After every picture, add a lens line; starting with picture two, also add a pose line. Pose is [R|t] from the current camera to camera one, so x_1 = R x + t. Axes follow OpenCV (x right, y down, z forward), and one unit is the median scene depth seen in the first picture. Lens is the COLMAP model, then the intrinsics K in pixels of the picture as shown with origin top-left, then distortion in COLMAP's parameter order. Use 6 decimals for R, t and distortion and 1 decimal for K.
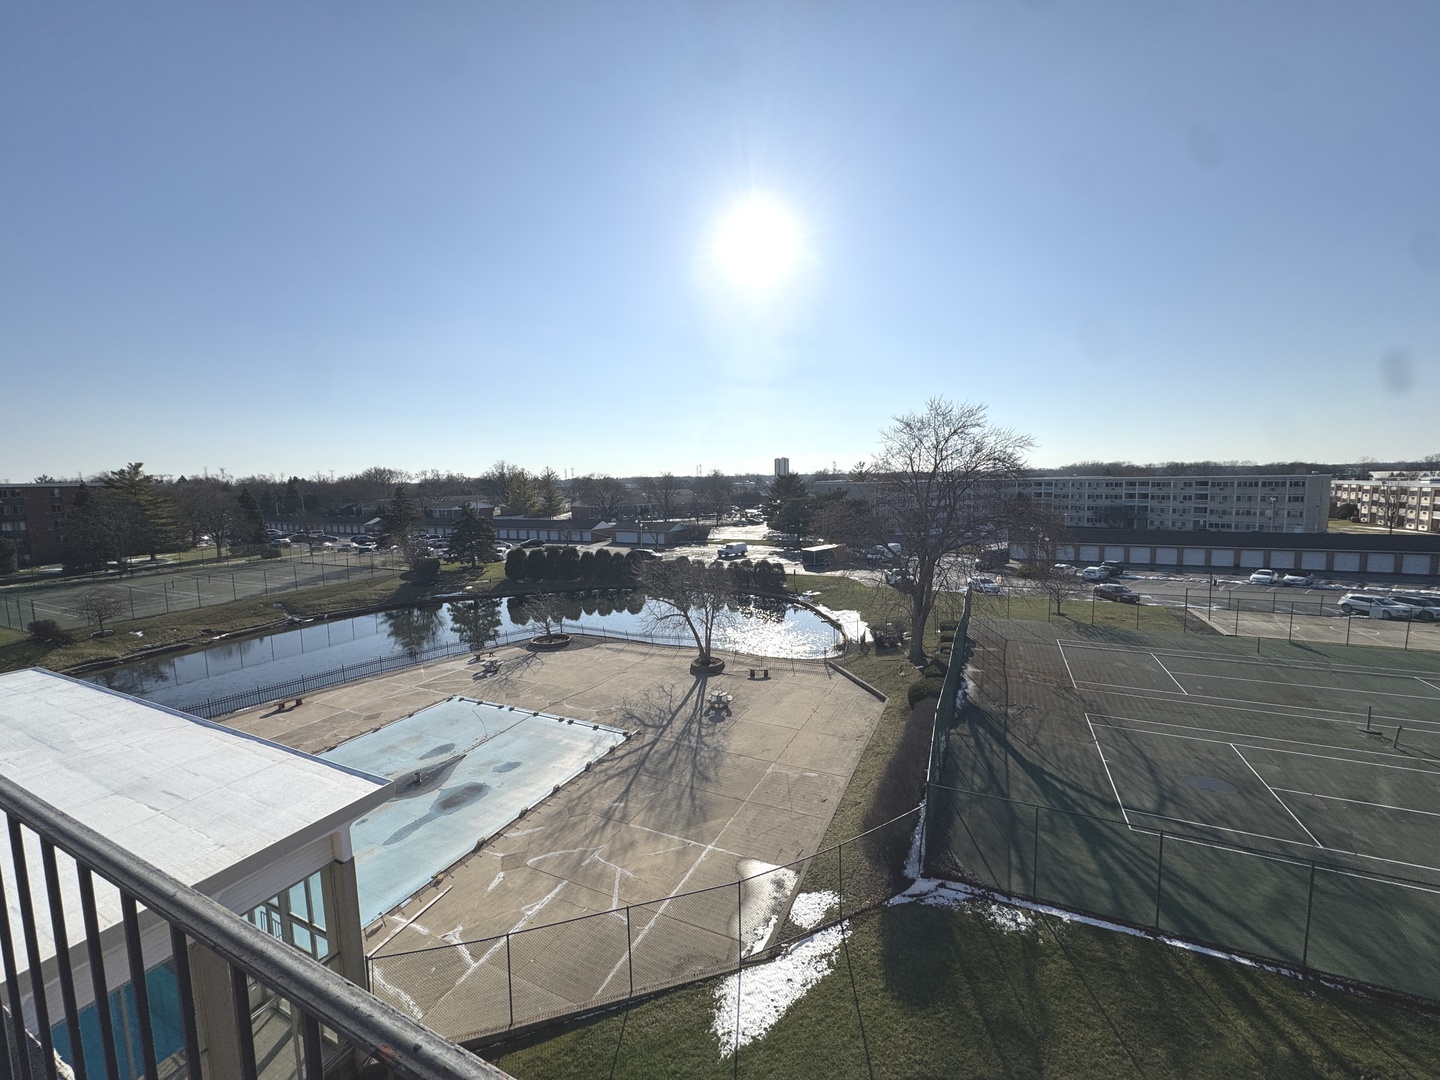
lens RADIAL K [[573.4, 0, 720.0], [0, 573.4, 537.3], [0, 0, 1]] dist [-0.002244, 0.000198]
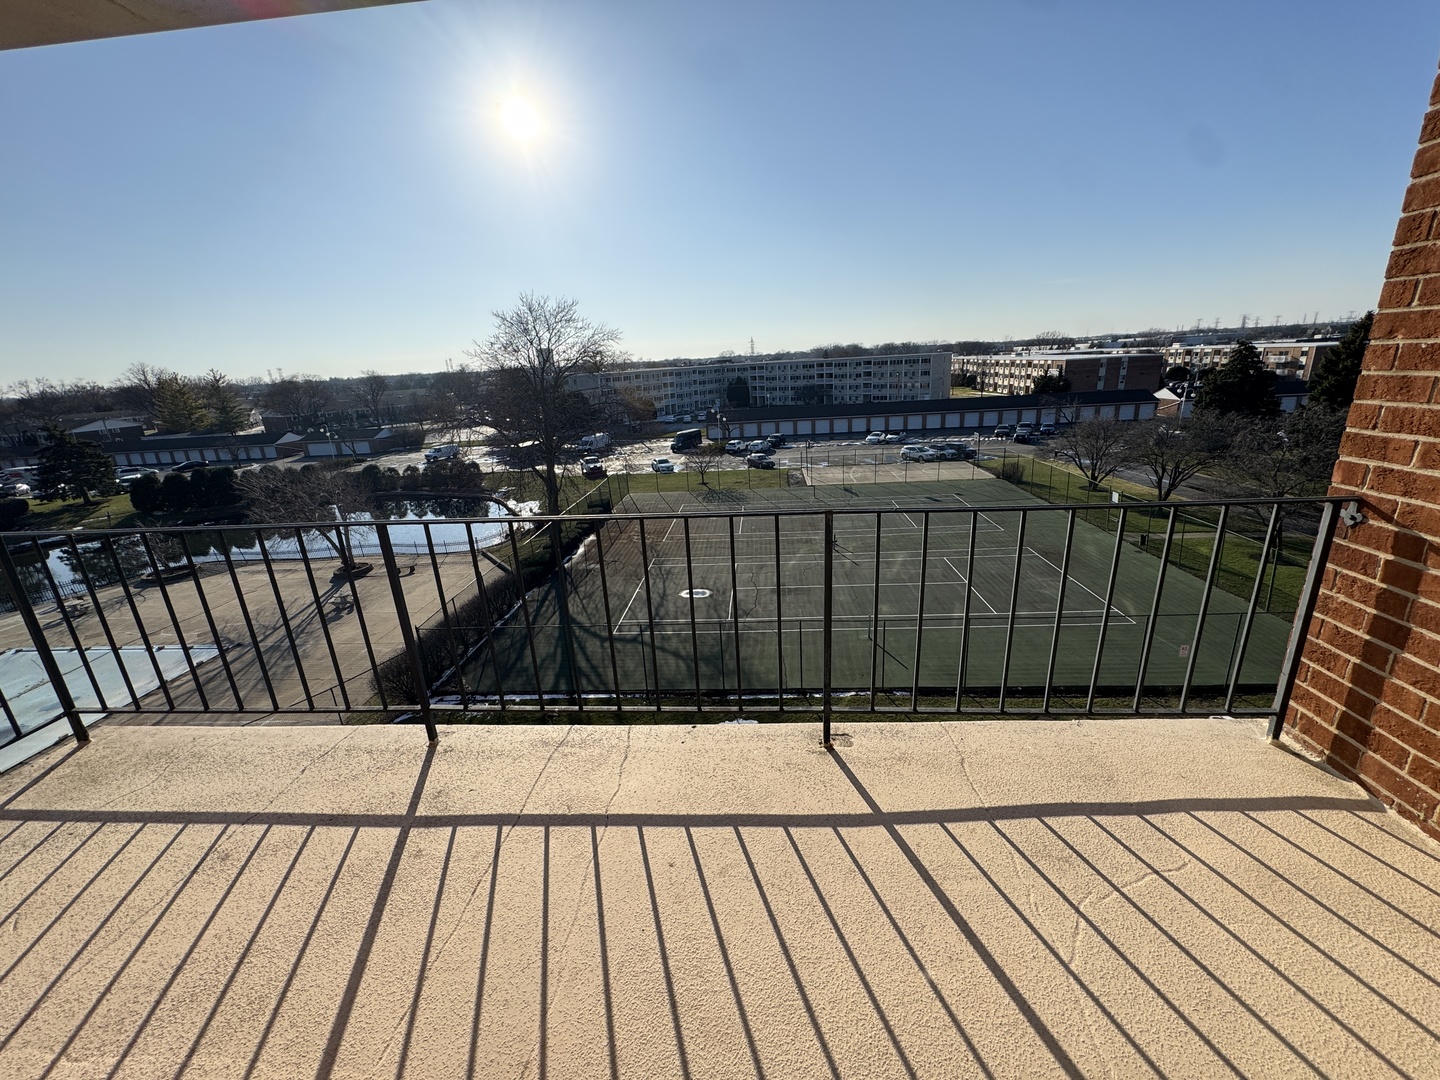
lens RADIAL K [[573.4, 0, 720.0], [0, 573.4, 537.3], [0, 0, 1]] dist [-0.002244, 0.000198]
pose [[0.930260, -0.139348, 0.339408, 0.093306], [0.074856, 0.977695, 0.196237, 0.005484], [-0.359182, -0.157145, 0.919942, -0.059051]]
